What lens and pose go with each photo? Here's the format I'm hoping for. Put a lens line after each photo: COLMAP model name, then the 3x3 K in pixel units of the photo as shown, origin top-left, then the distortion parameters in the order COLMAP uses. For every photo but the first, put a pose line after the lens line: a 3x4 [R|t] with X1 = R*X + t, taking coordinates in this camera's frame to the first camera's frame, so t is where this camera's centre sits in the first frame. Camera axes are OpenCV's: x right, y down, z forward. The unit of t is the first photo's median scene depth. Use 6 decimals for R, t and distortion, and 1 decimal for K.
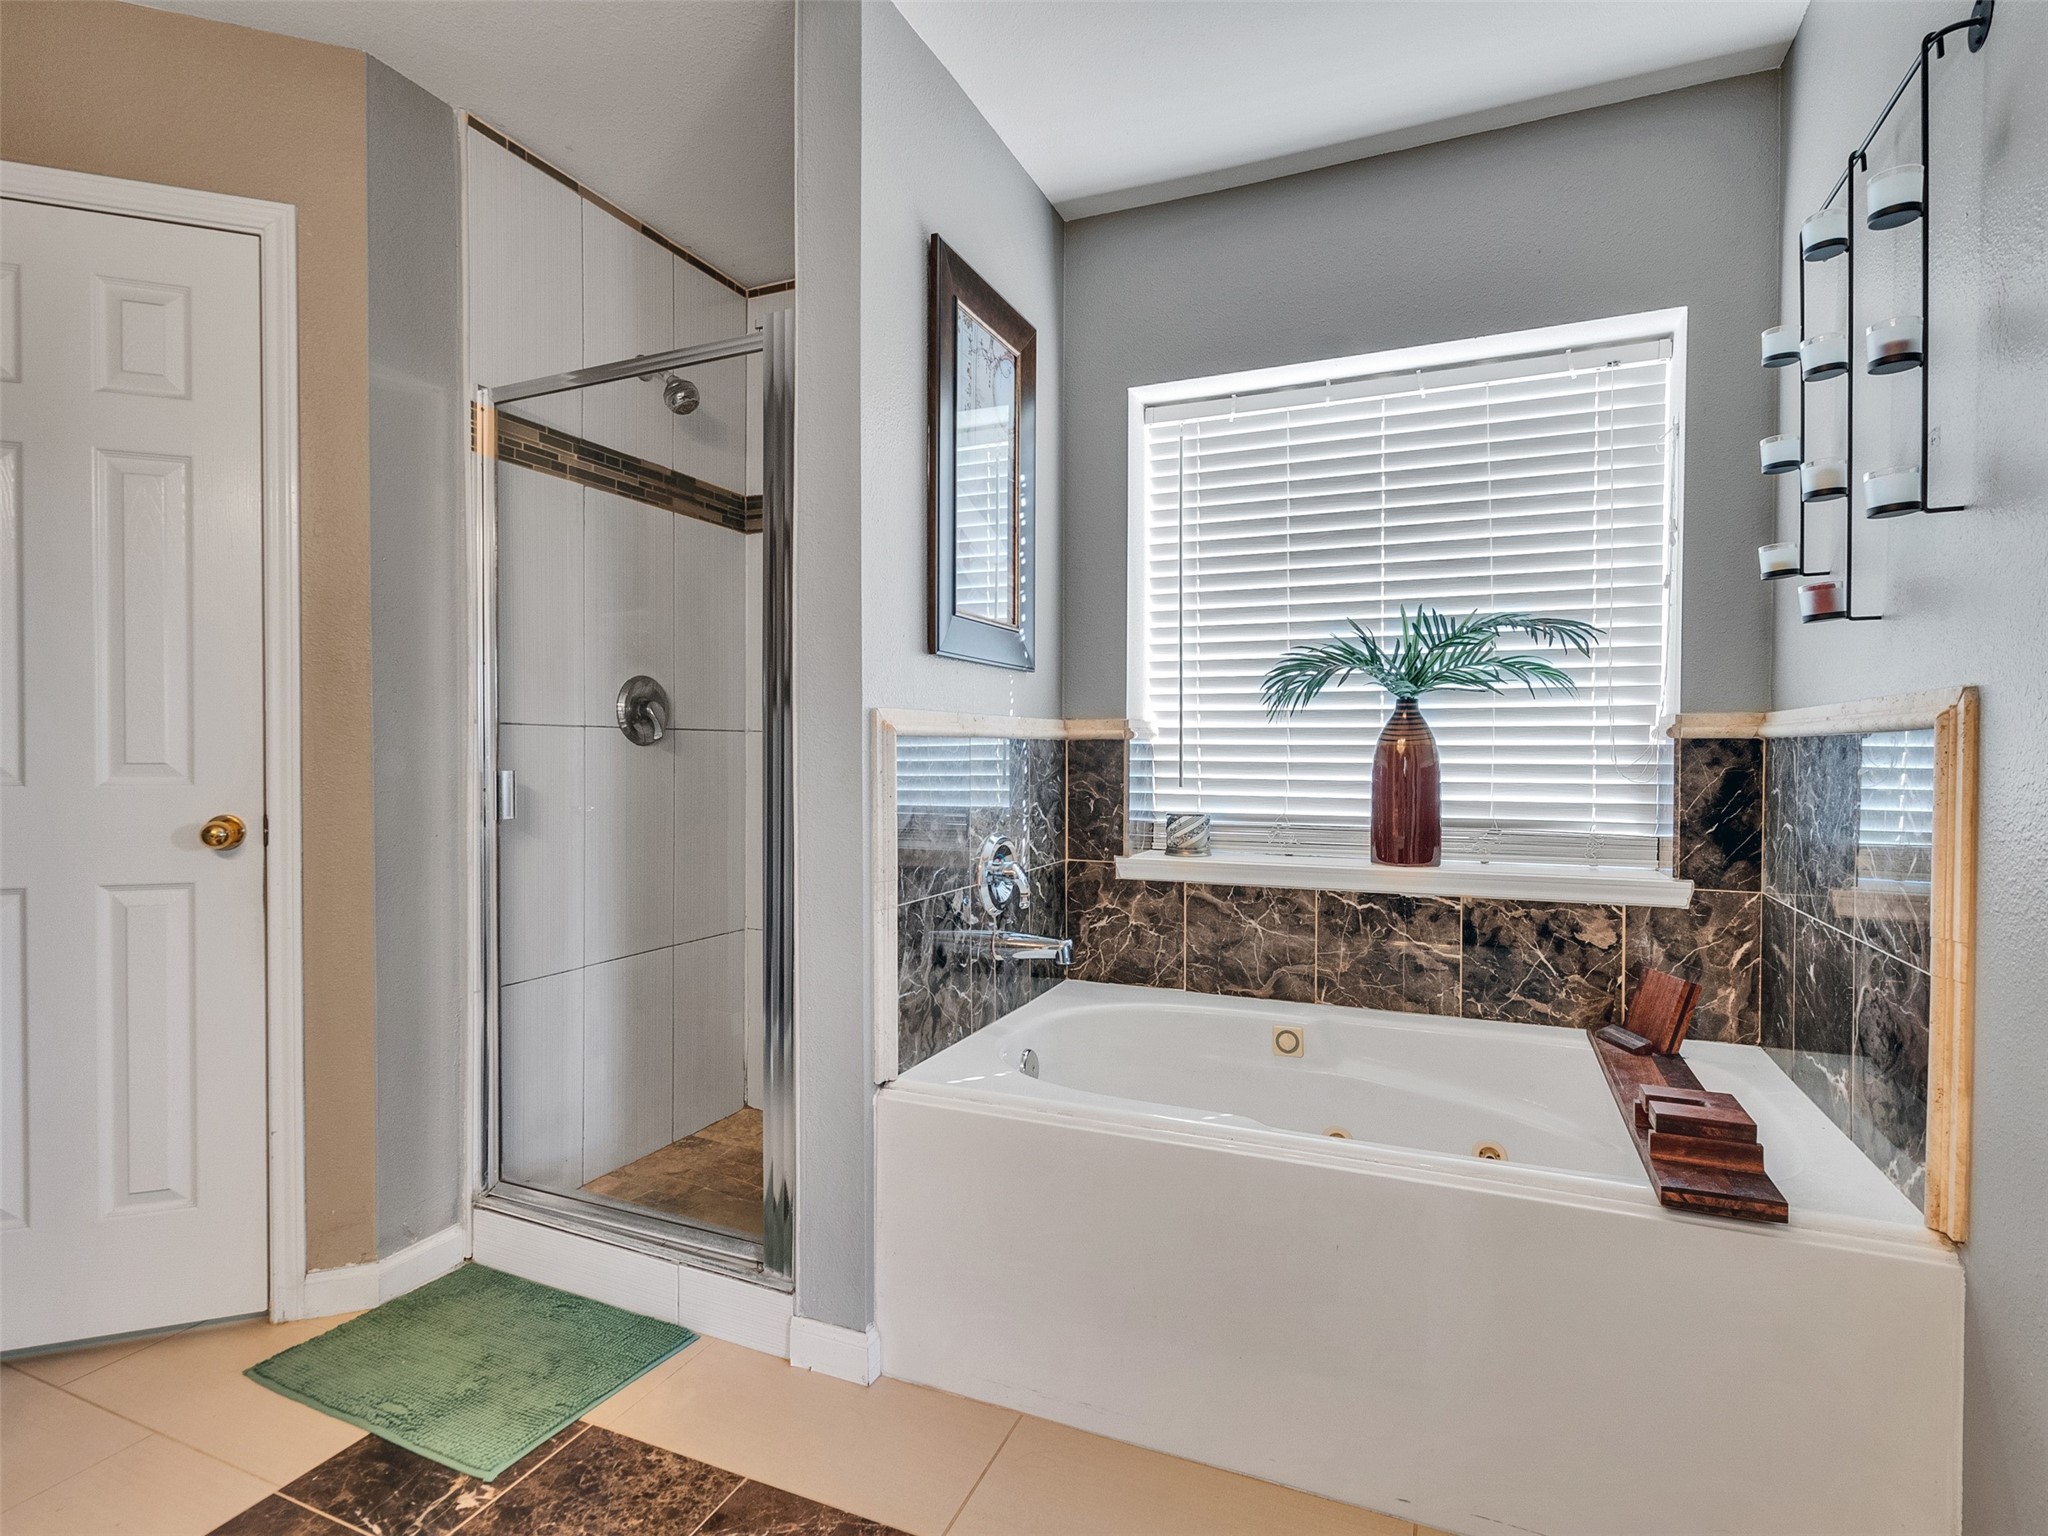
lens RADIAL K [[1036.9, 0, 1010.5], [0, 1036.9, 766.4], [0, 0, 1]] dist [-0.004365, 0.000124]
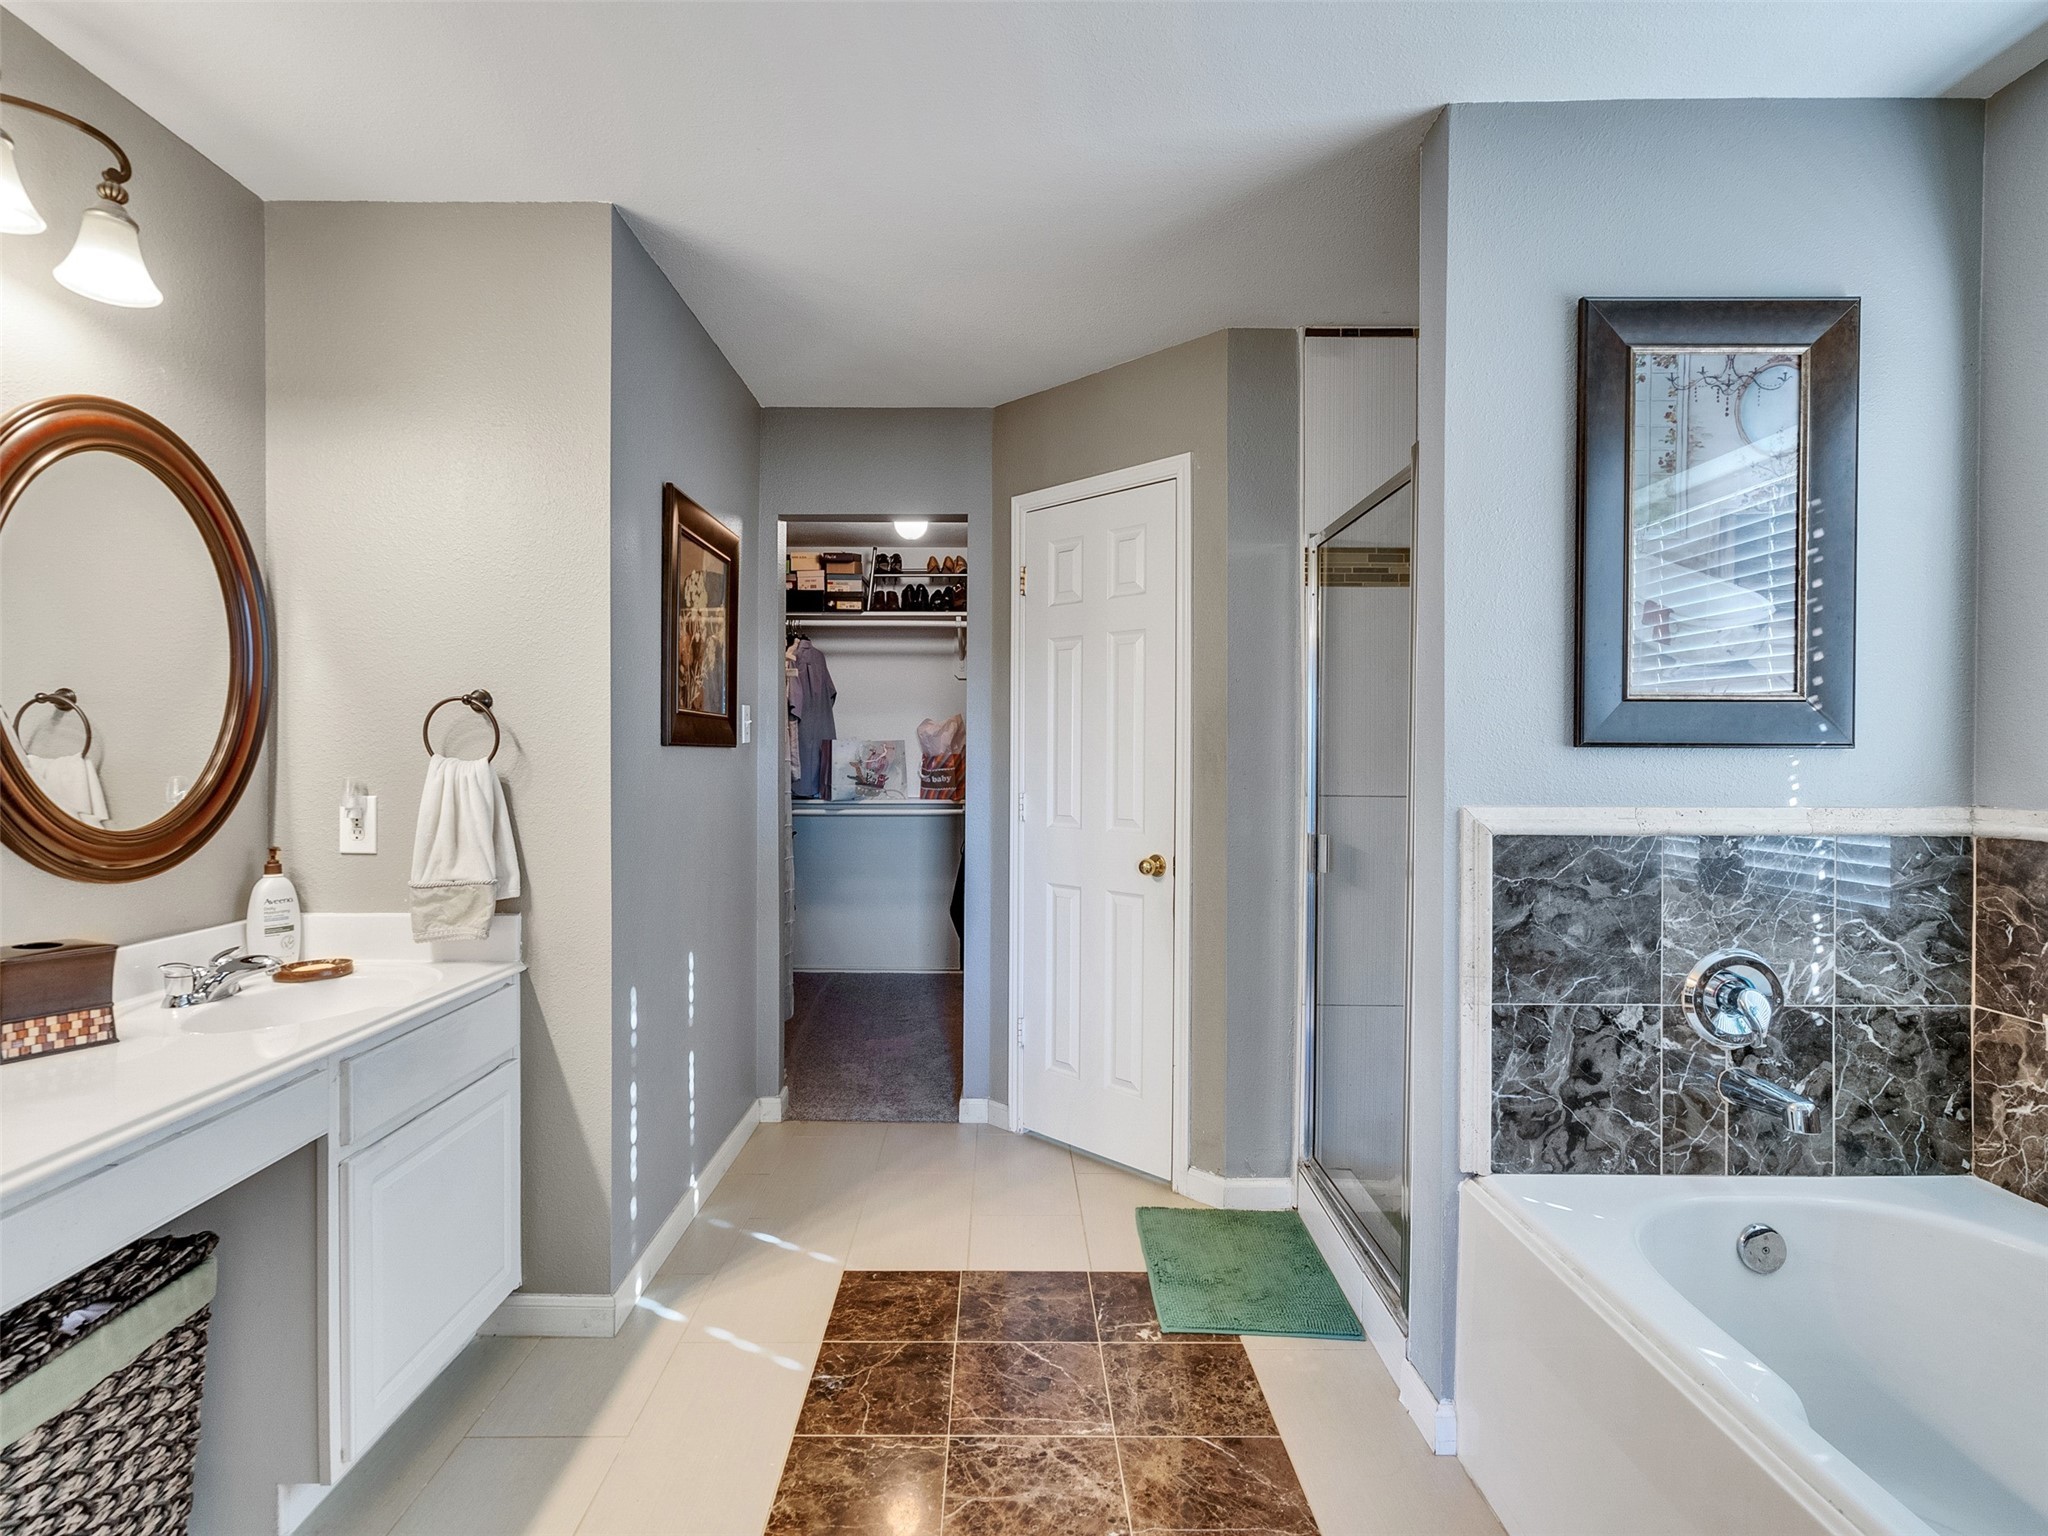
lens RADIAL K [[1045.7, 0, 1010.0], [0, 1045.7, 766.0], [0, 0, 1]] dist [0.003242, 0.002707]
pose [[0.406634, 0.008834, -0.913549, 0.592254], [-0.016328, 0.999864, 0.002401, -0.086123], [0.913445, 0.013941, 0.406723, 0.148004]]
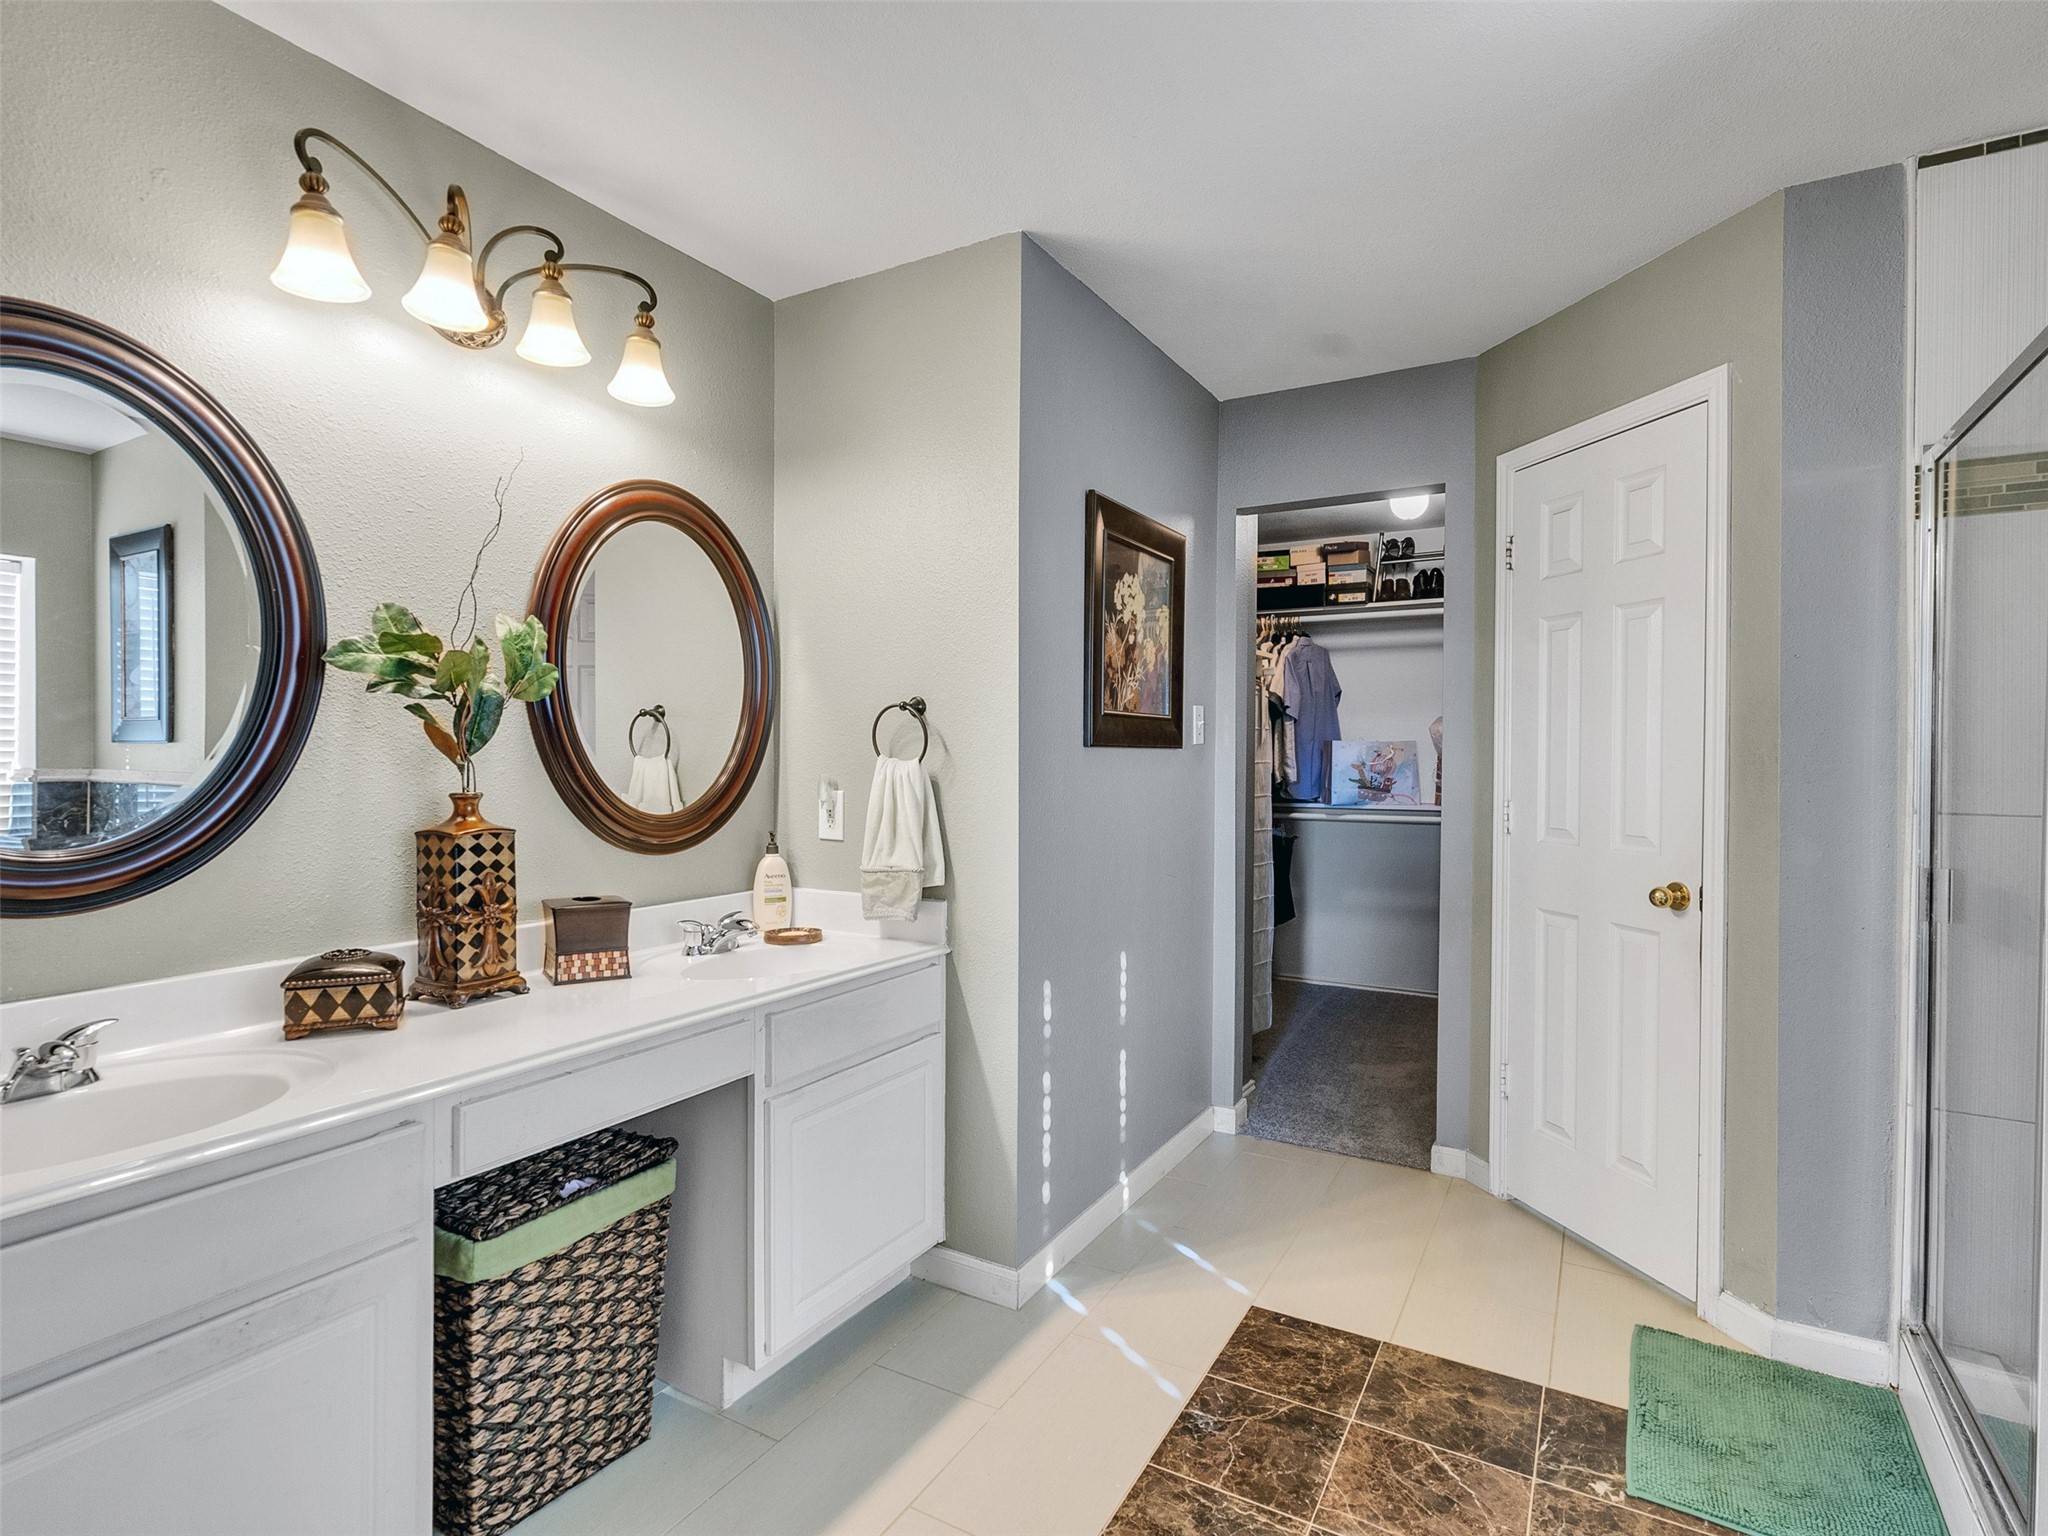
lens RADIAL K [[1045.7, 0, 1010.0], [0, 1045.7, 766.0], [0, 0, 1]] dist [0.003242, 0.002707]
pose [[-0.109372, 0.007489, -0.993973, 0.565184], [-0.018700, 0.999779, 0.009590, -0.087839], [0.993825, 0.019636, -0.109208, 0.338345]]
